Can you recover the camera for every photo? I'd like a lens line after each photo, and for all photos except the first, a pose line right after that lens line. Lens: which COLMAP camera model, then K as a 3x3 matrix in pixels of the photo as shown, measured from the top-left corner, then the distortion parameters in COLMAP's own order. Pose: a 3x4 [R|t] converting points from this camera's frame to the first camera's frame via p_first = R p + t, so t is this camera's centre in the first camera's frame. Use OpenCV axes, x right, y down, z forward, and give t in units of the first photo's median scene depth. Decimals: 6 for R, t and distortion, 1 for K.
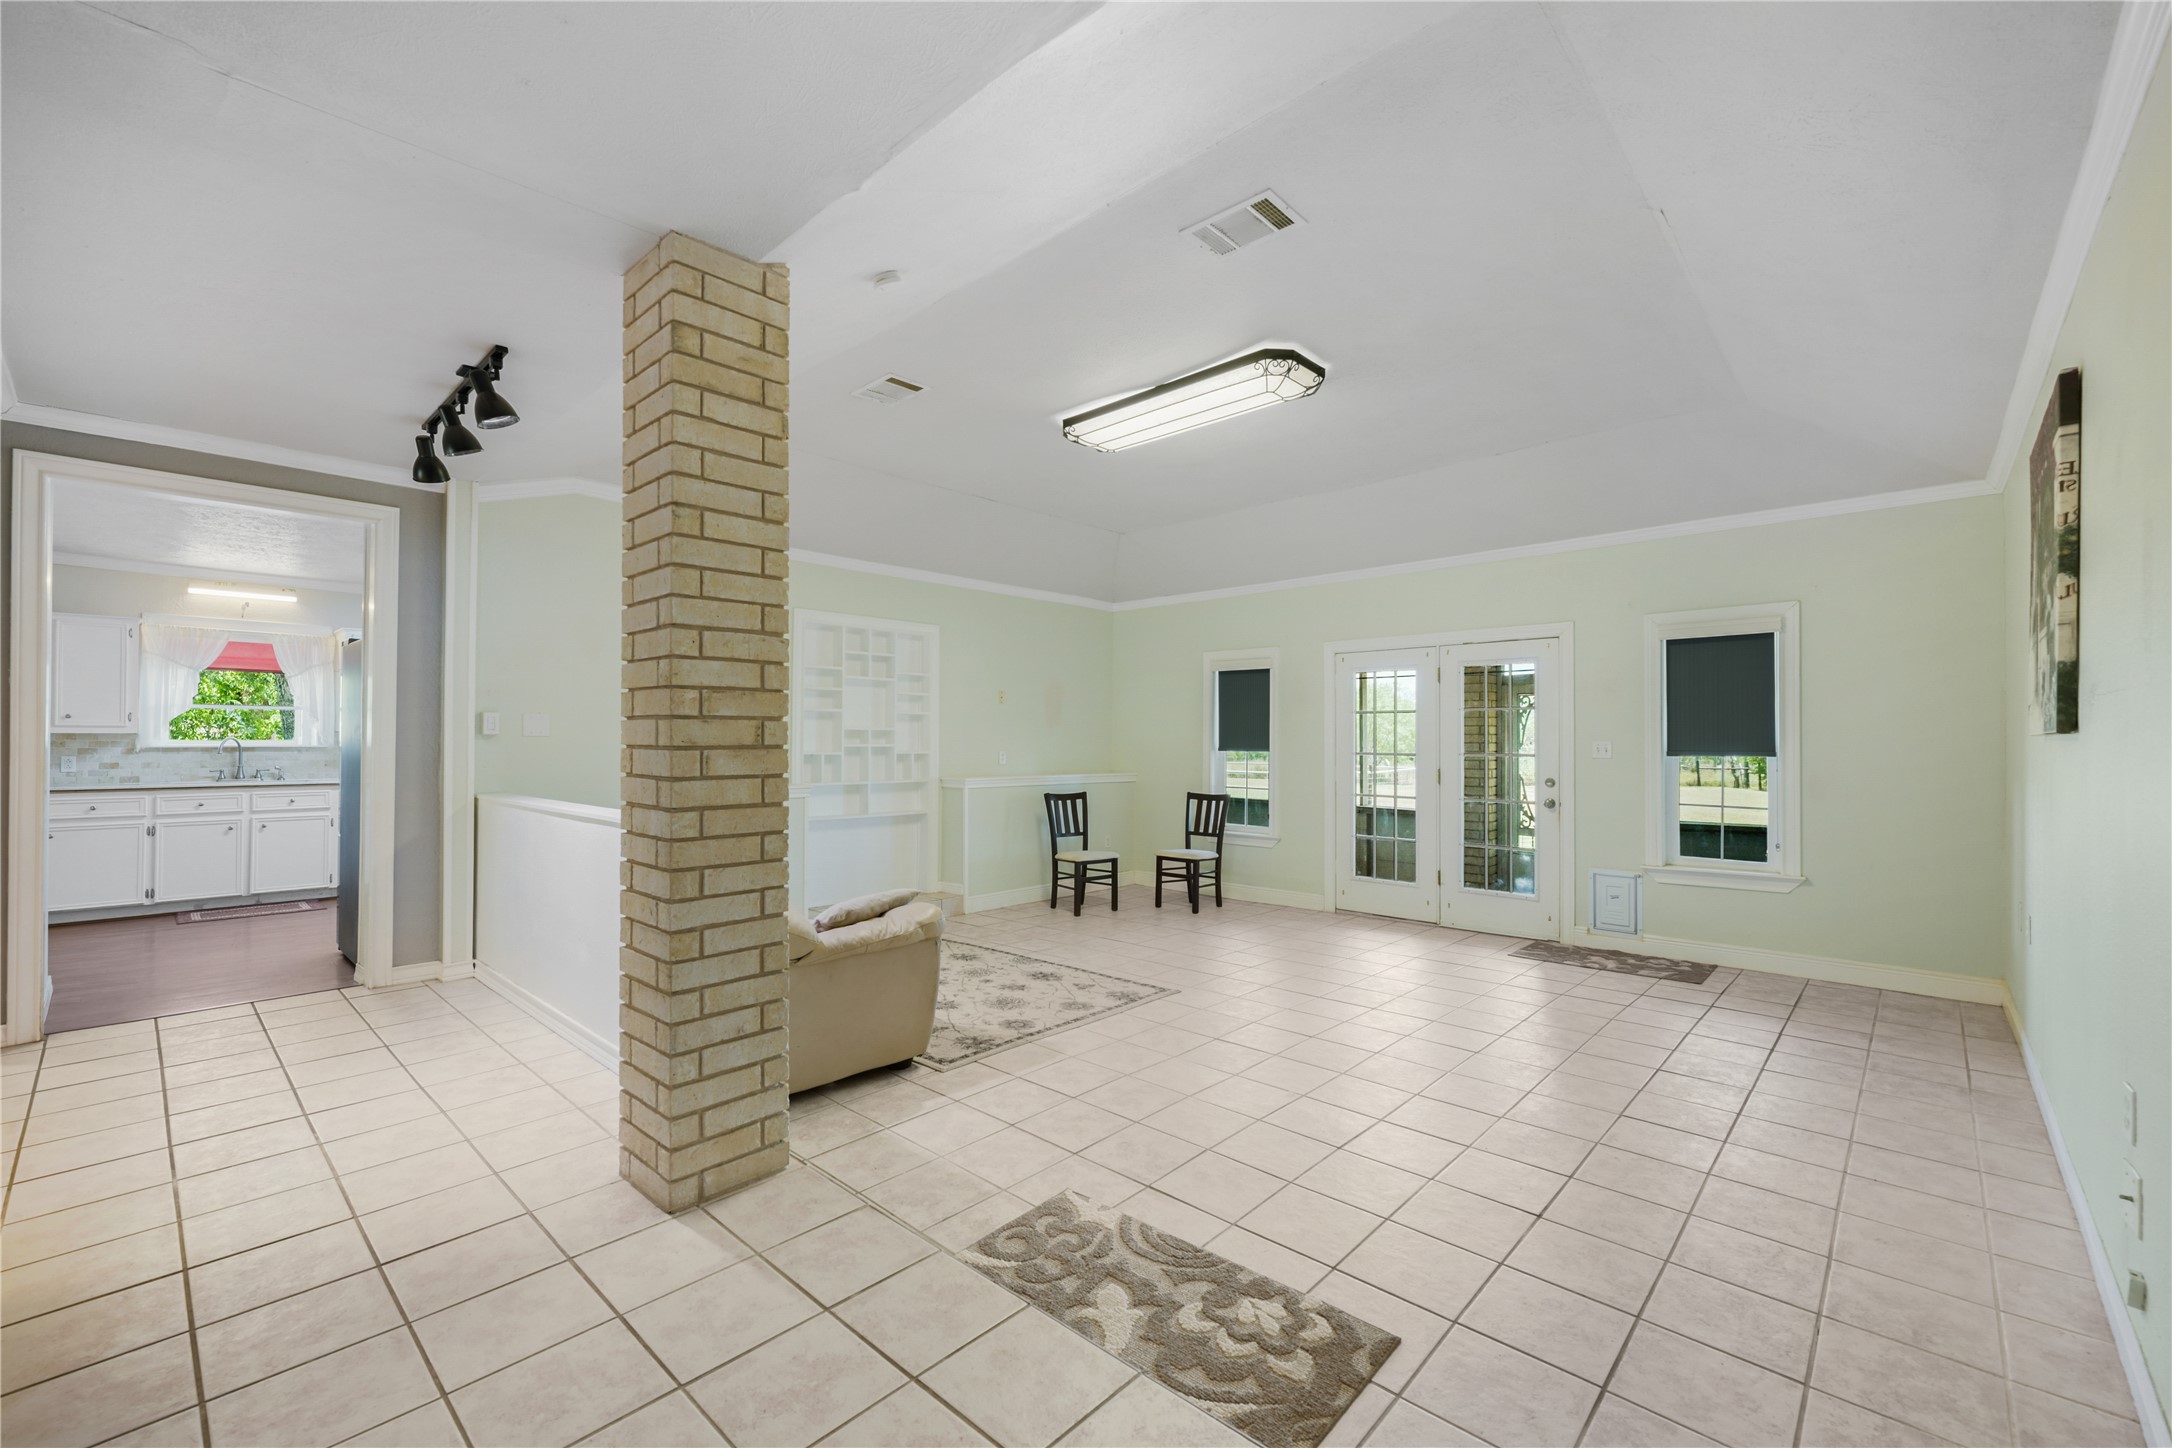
lens RADIAL K [[888.5, 0, 1099.4], [0, 888.5, 730.8], [0, 0, 1]] dist [-0.004512, 0.001253]
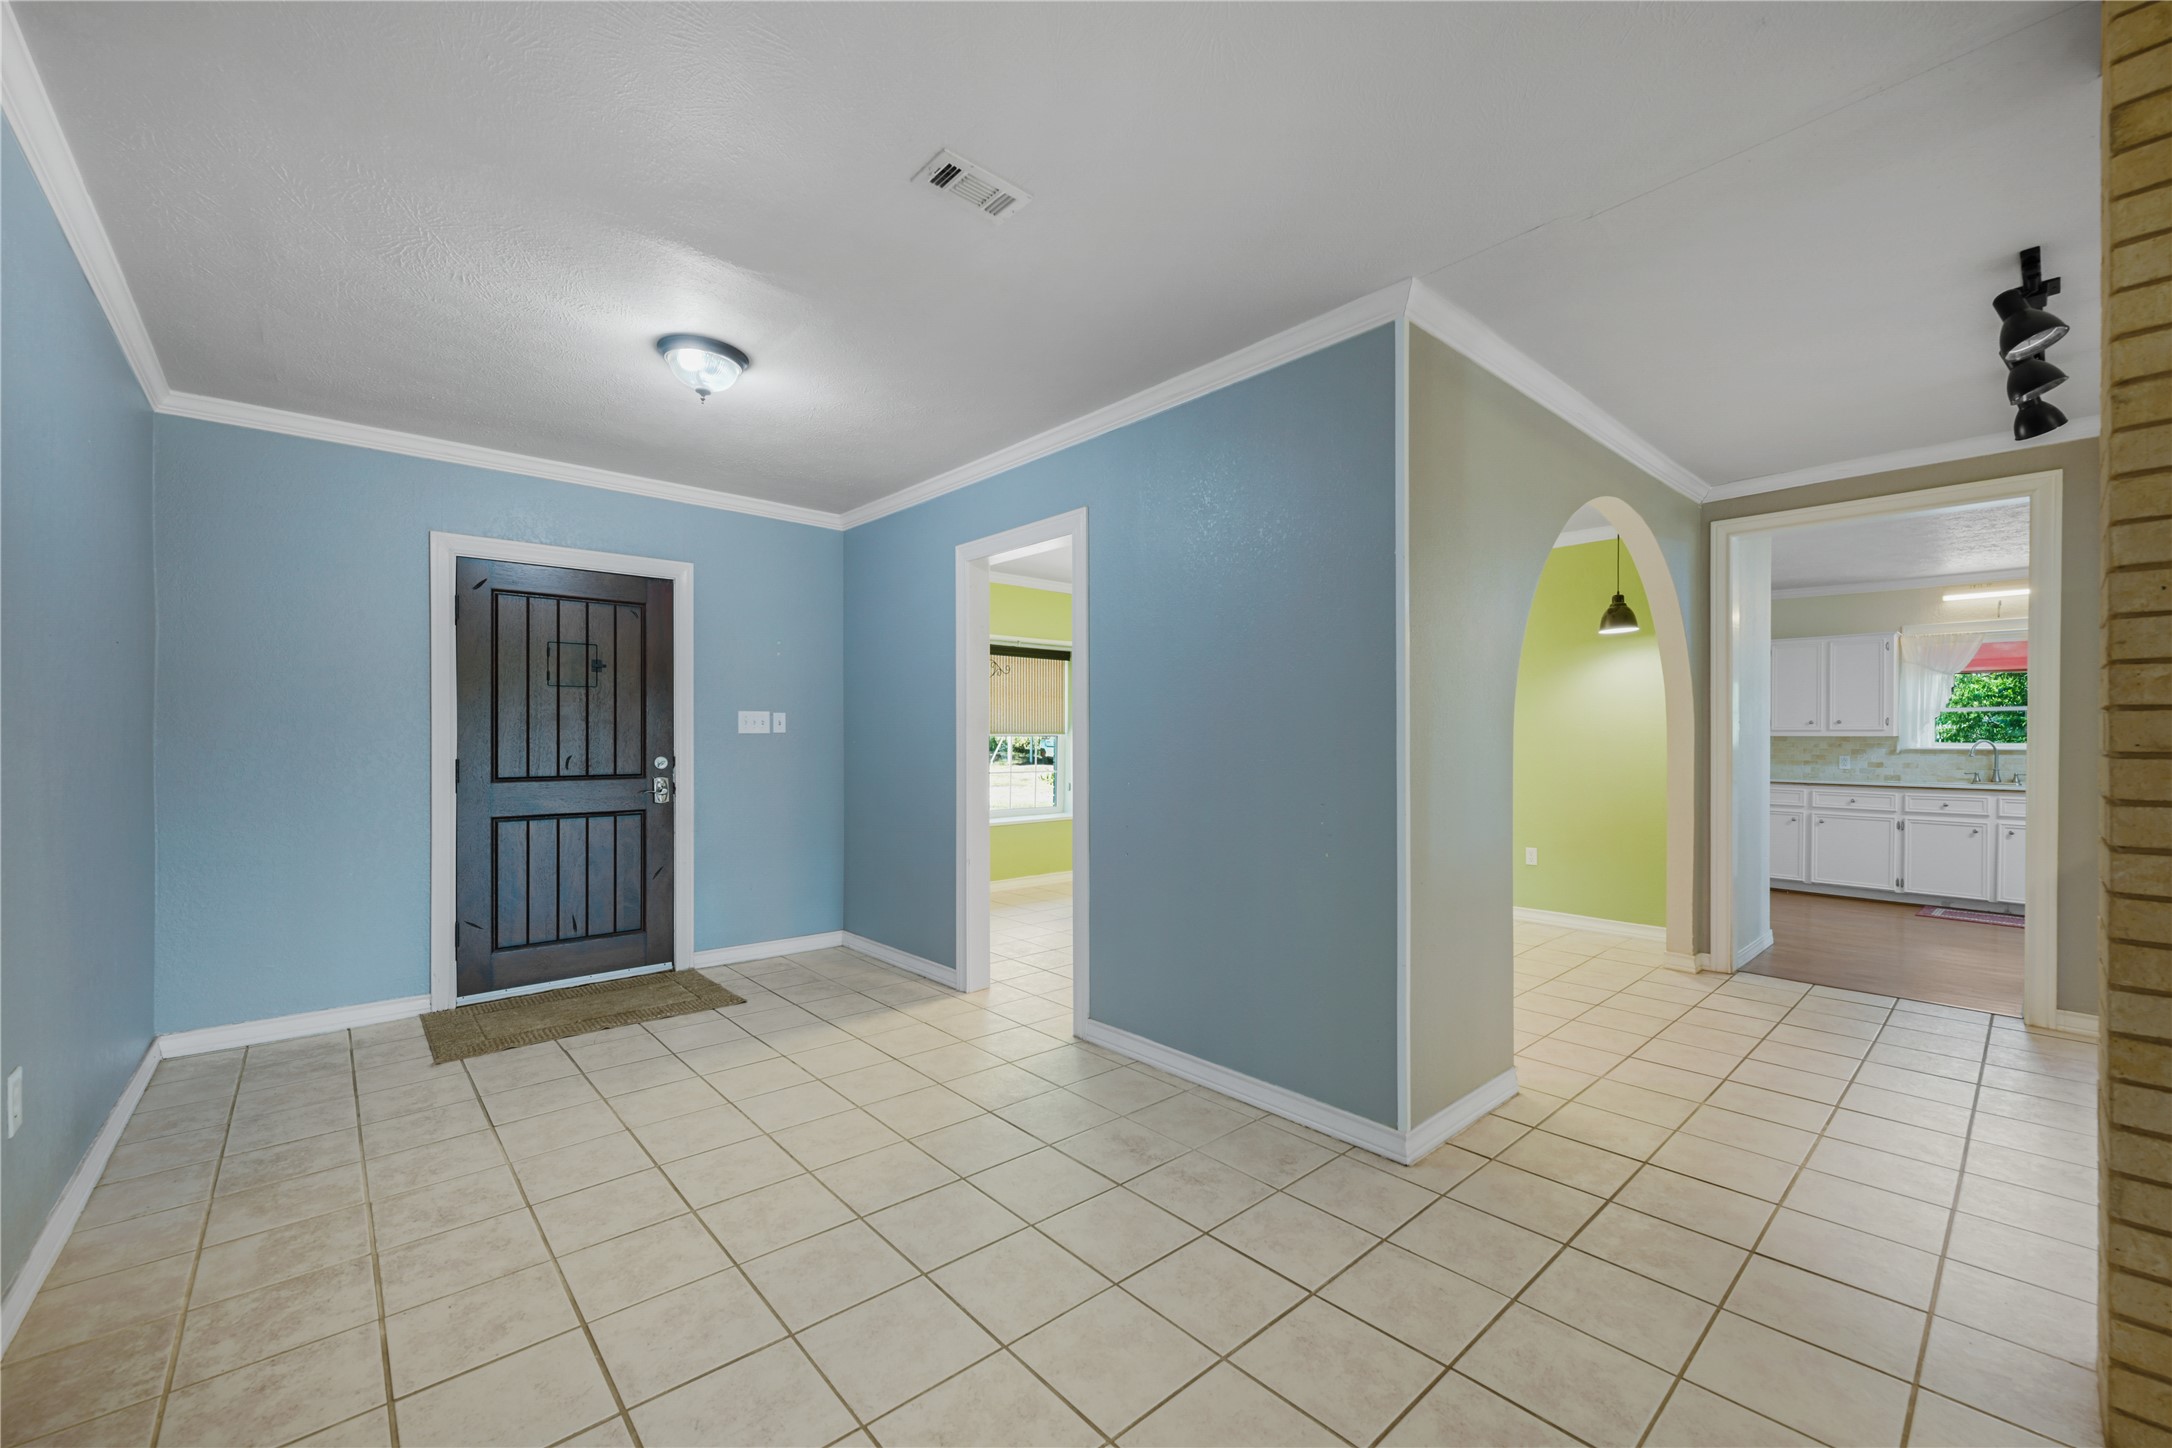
lens RADIAL K [[870.3, 0, 1095.7], [0, 870.3, 731.5], [0, 0, 1]] dist [-0.006371, 0.001073]
pose [[-0.107018, -0.008747, -0.994219, 0.107044], [0.005145, 0.999943, -0.009351, 0.002066], [0.994244, -0.006116, -0.106967, 0.138542]]
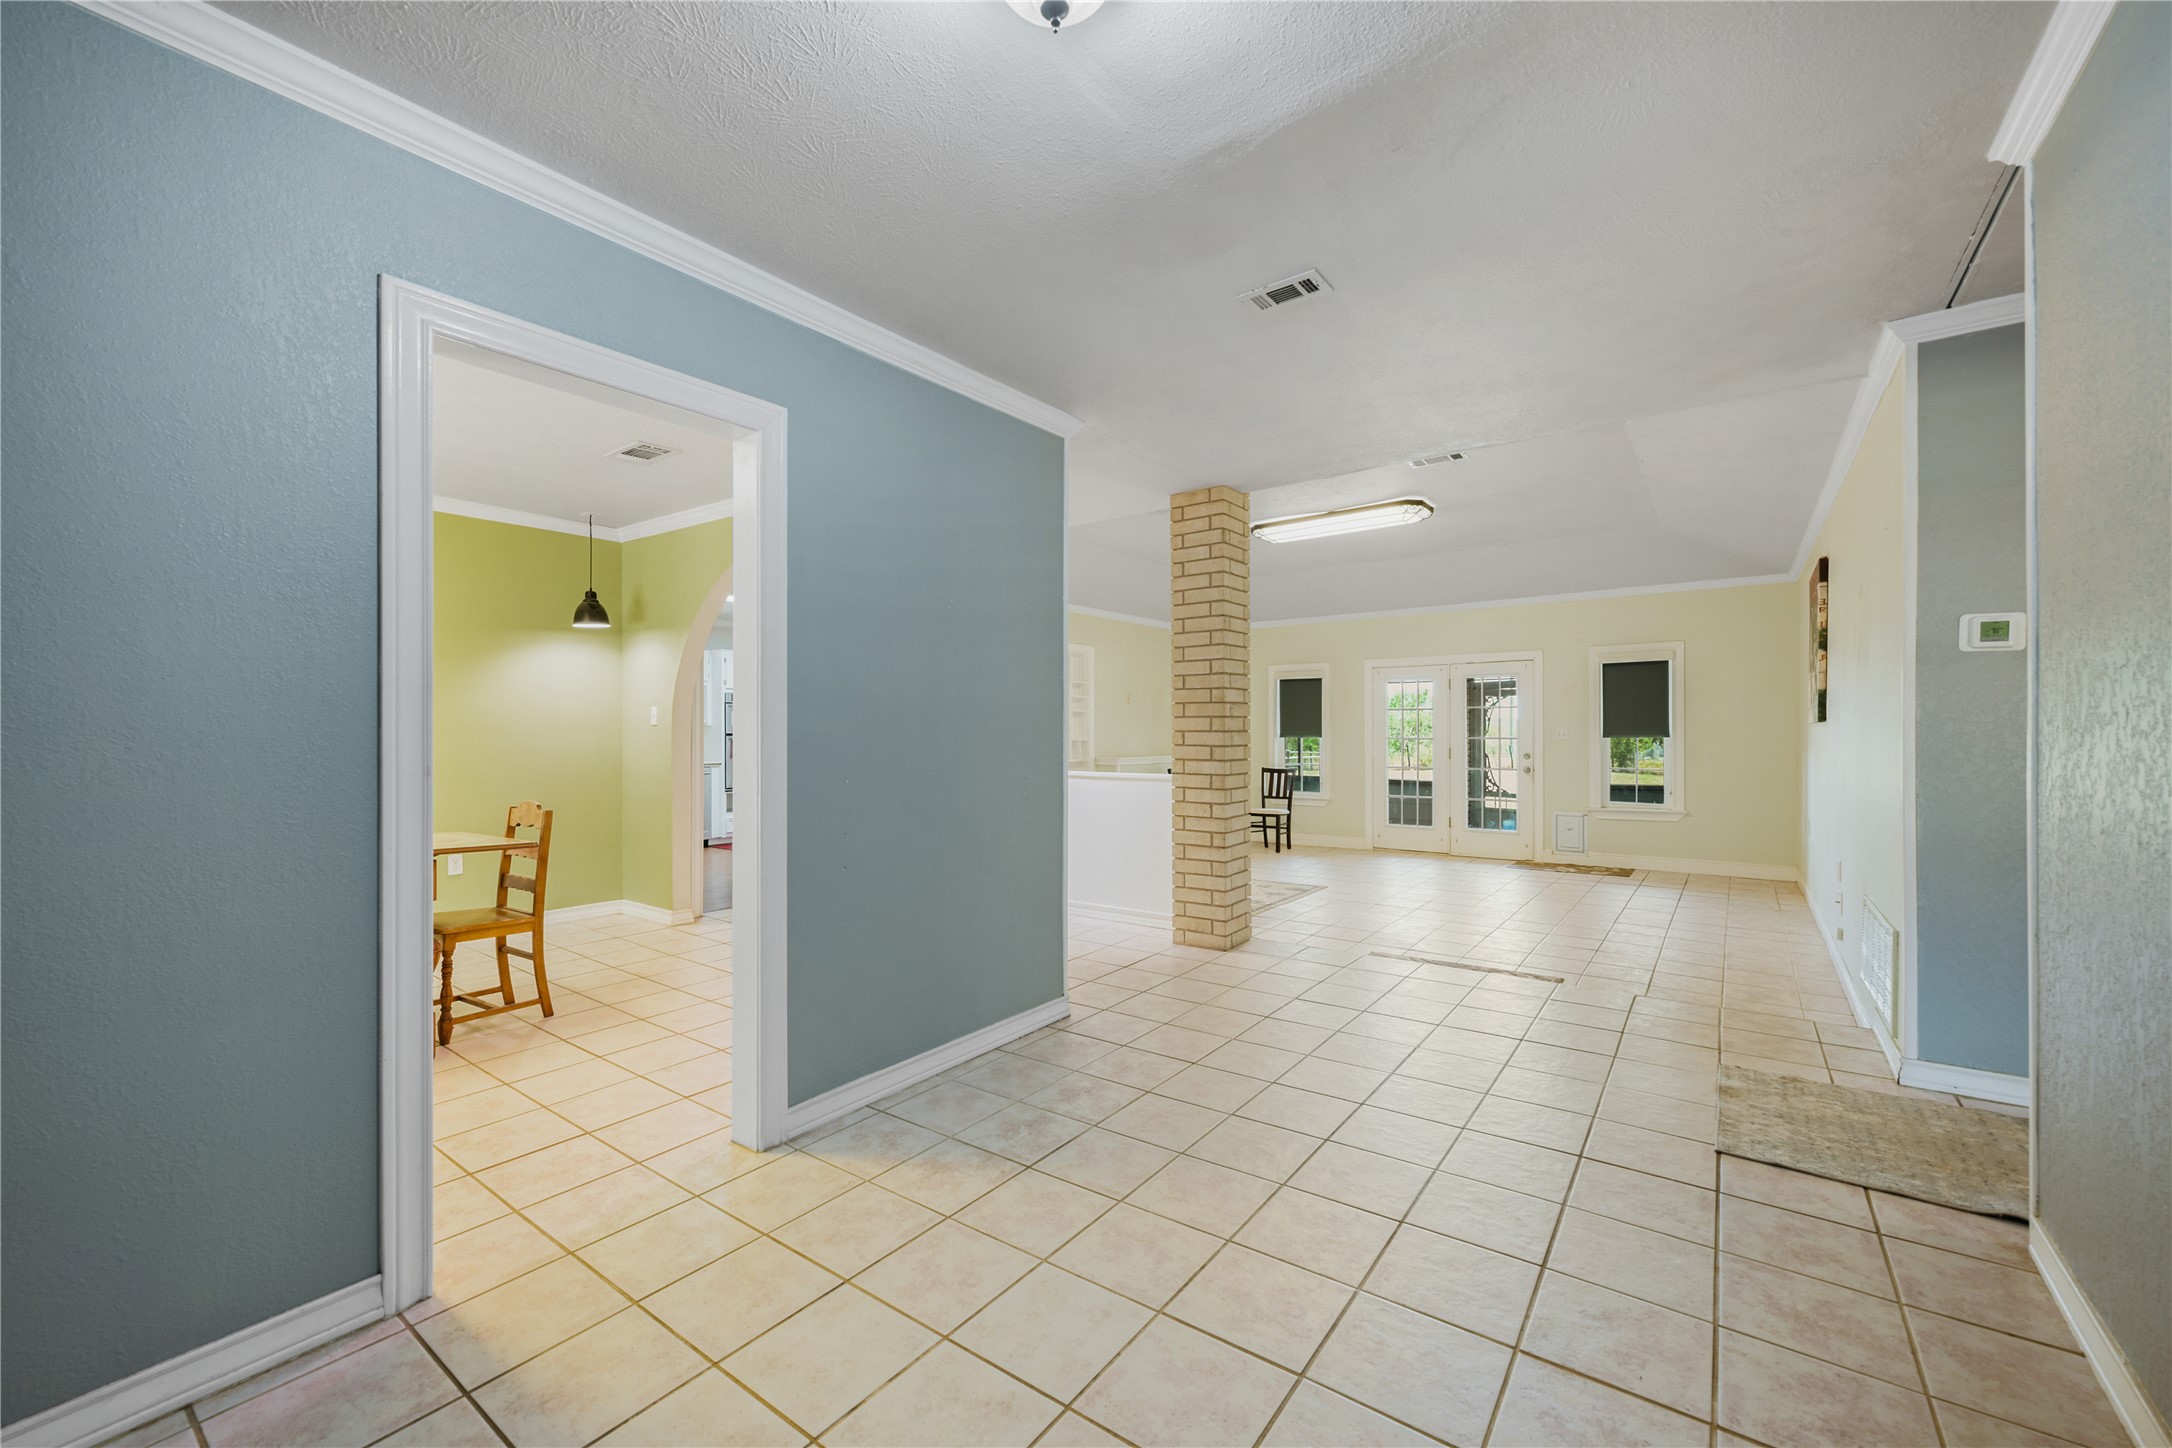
lens RADIAL K [[870.3, 0, 1086.5], [0, 870.3, 732.8], [0, 0, 1]] dist [-0.006371, 0.001073]
pose [[0.994370, -0.005036, 0.105848, -0.418770], [0.003965, 0.999939, 0.010332, 0.000037], [-0.105893, -0.009854, 0.994329, -0.417044]]
